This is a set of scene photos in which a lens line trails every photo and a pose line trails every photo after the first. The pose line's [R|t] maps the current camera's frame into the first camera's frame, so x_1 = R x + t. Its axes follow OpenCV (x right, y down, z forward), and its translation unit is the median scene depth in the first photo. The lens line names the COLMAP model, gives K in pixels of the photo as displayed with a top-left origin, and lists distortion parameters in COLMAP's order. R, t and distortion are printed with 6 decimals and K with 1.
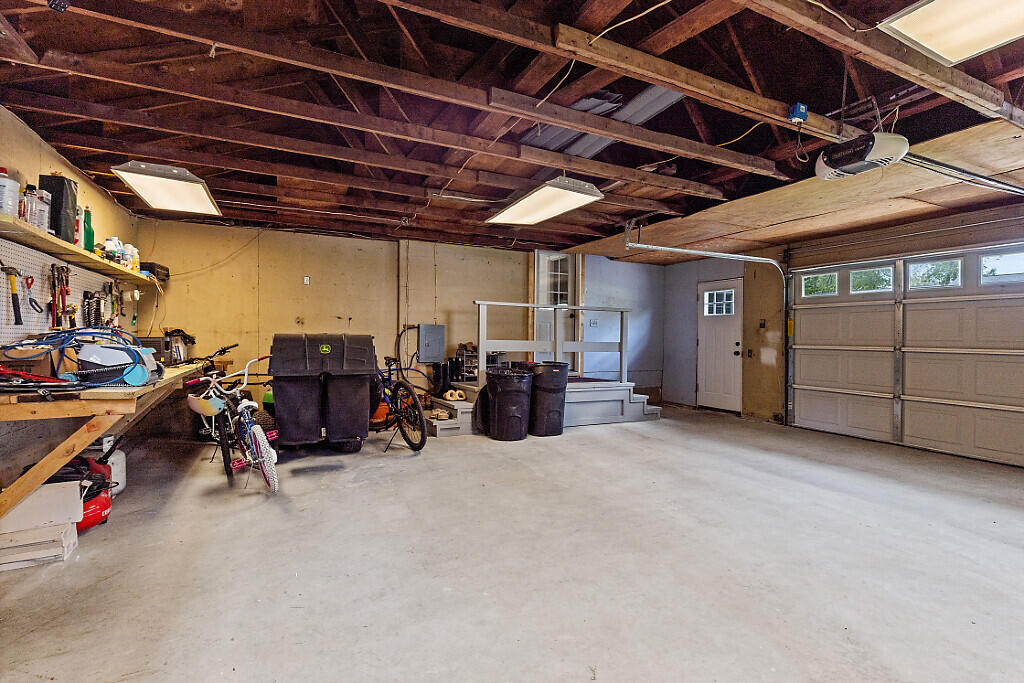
lens RADIAL K [[466.8, 0, 510.6], [0, 466.8, 340.9], [0, 0, 1]] dist [0.005409, 0.000458]
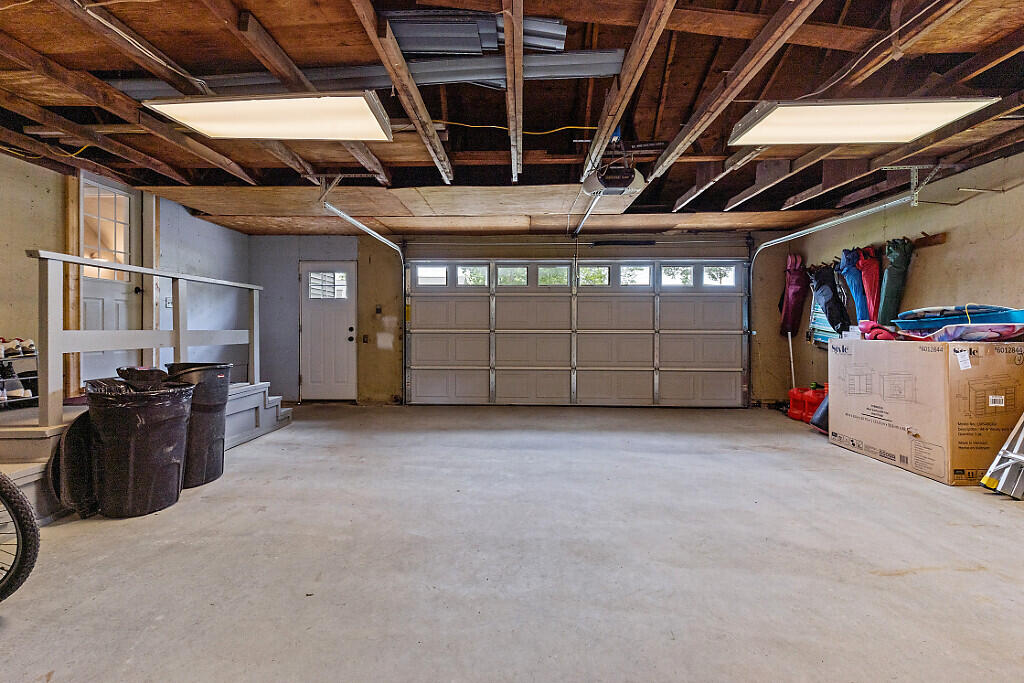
lens RADIAL K [[466.8, 0, 504.6], [0, 466.8, 321.4], [0, 0, 1]] dist [0.005409, 0.000458]
pose [[0.471712, -0.003489, 0.881746, -0.237185], [0.011601, 0.999930, -0.002249, -0.004870], [-0.881676, 0.011290, 0.471720, 0.292369]]
